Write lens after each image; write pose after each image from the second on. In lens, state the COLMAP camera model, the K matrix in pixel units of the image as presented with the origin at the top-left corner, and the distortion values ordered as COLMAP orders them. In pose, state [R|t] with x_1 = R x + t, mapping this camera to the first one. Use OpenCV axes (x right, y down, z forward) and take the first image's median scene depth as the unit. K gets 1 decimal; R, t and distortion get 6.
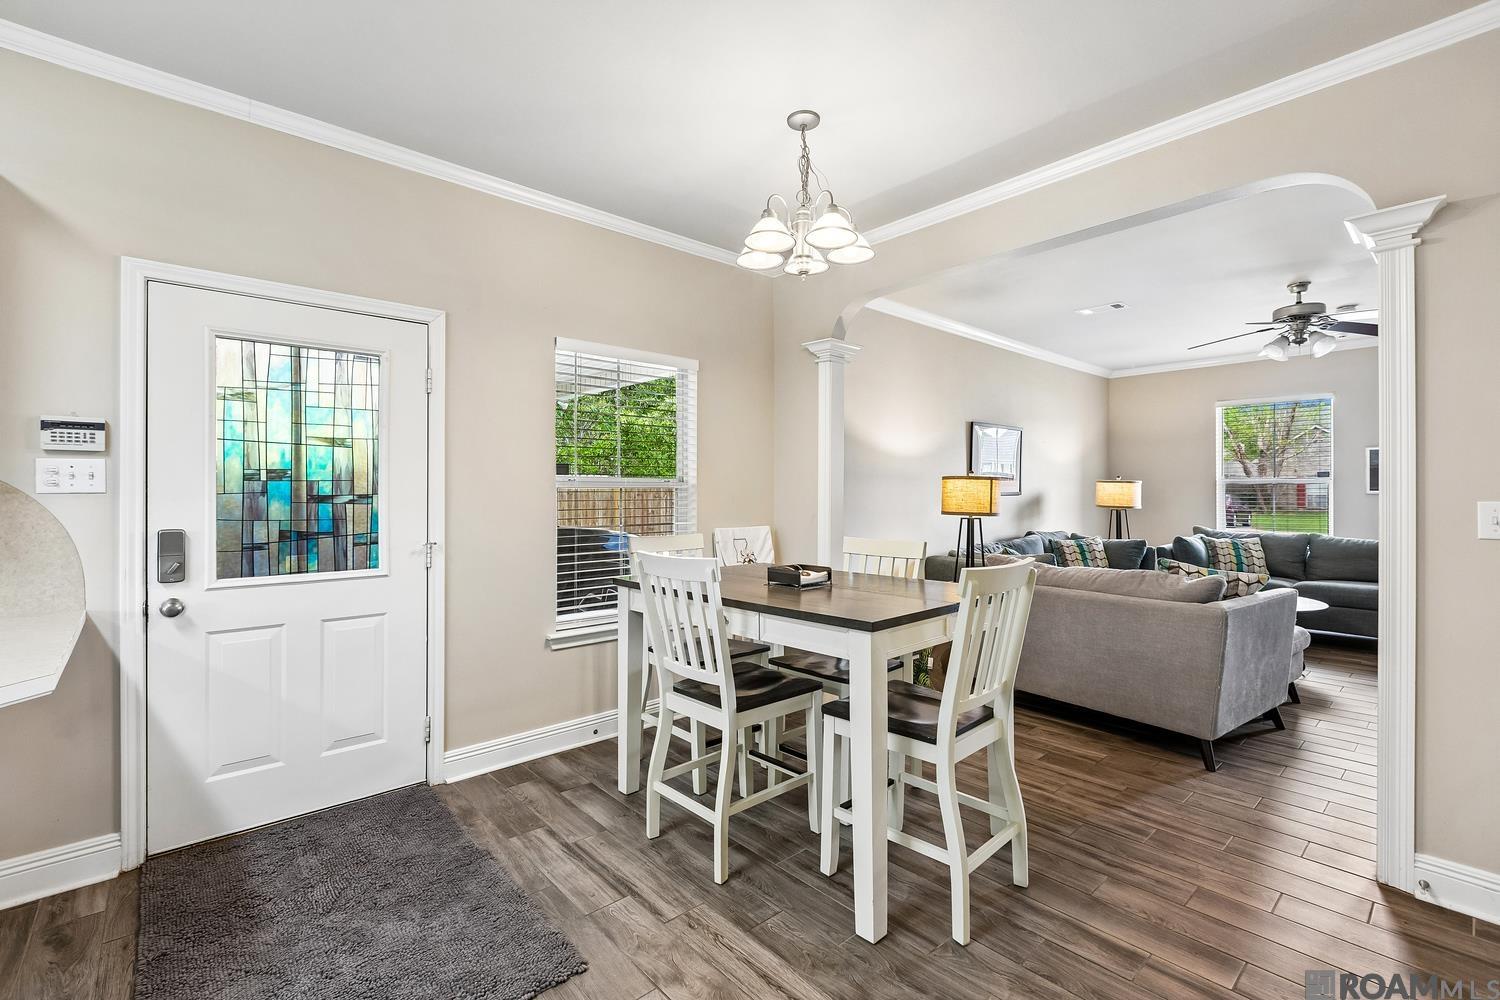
lens RADIAL K [[653.3, 0, 765.5], [0, 653.3, 493.4], [0, 0, 1]] dist [0.001213, 0.000177]
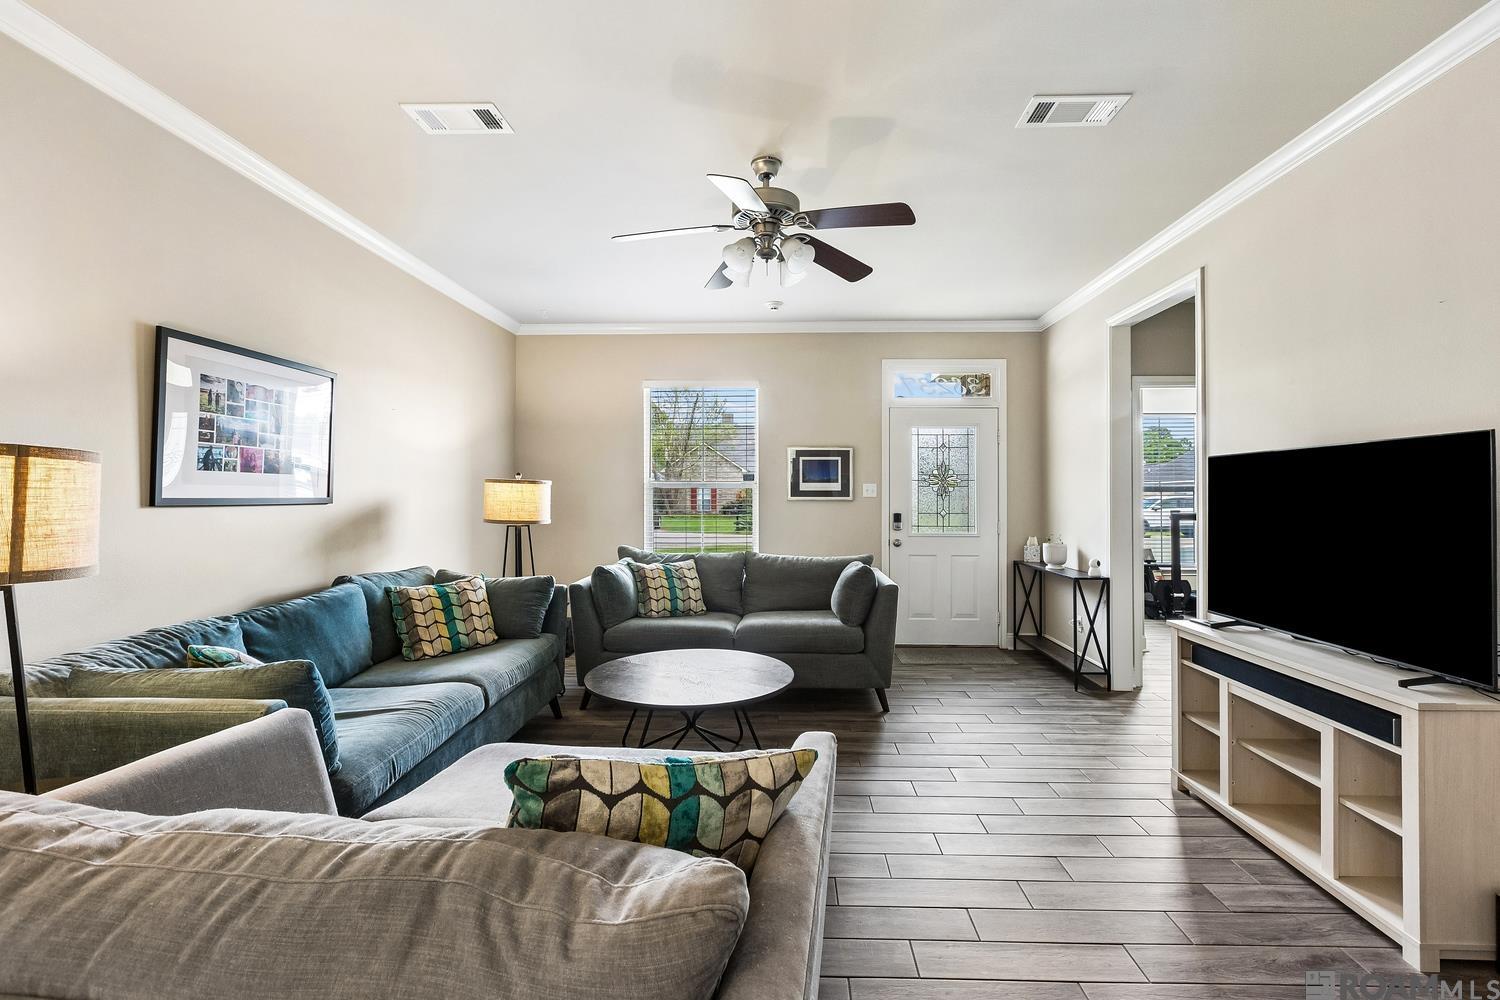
lens RADIAL K [[676.3, 0, 751.6], [0, 676.3, 481.8], [0, 0, 1]] dist [-0.002787, 0.000344]
pose [[0.713228, 0.016758, 0.700732, 0.262763], [0.001083, 0.999687, -0.025011, -0.001433], [-0.700931, 0.018597, 0.712986, 0.405398]]
